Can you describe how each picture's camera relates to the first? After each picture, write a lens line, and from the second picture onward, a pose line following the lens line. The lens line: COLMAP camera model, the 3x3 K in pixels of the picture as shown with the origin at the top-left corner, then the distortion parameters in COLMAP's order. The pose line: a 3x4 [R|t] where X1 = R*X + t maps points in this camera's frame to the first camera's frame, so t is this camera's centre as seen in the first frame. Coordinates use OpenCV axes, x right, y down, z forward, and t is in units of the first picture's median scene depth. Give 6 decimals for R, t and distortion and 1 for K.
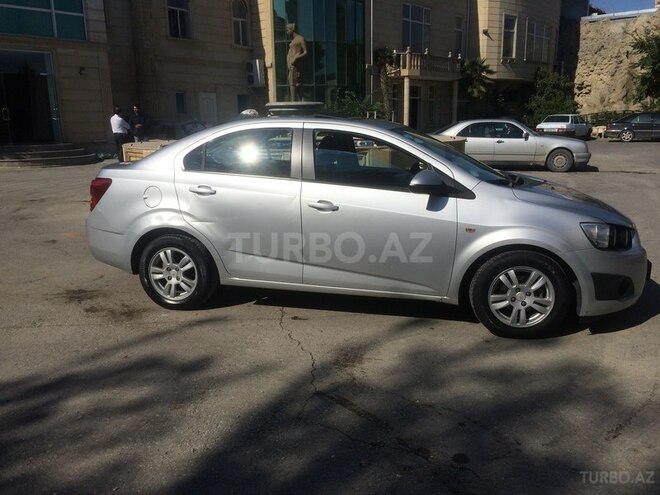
lens RADIAL K [[570.6, 0, 328.5], [0, 570.6, 247.0], [0, 0, 1]] dist [0.061620, -0.087087]
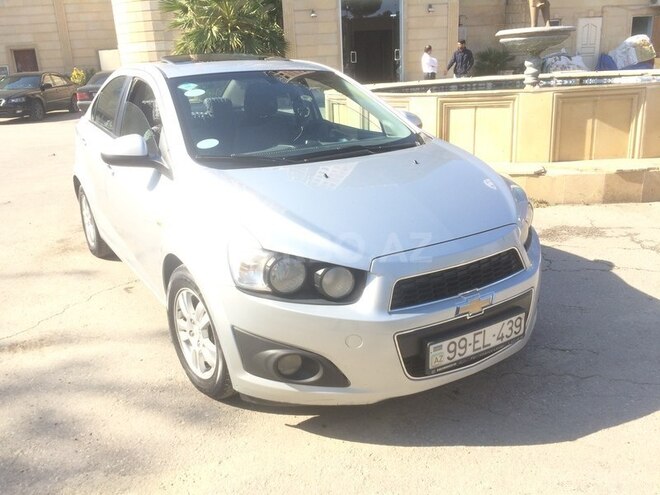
lens RADIAL K [[570.6, 0, 330.5], [0, 570.6, 248.6], [0, 0, 1]] dist [0.061620, -0.087087]
pose [[0.723683, 0.183213, -0.665369, 0.191703], [-0.109136, 0.982368, 0.151800, -0.027970], [0.681448, -0.037239, 0.730918, 0.135622]]
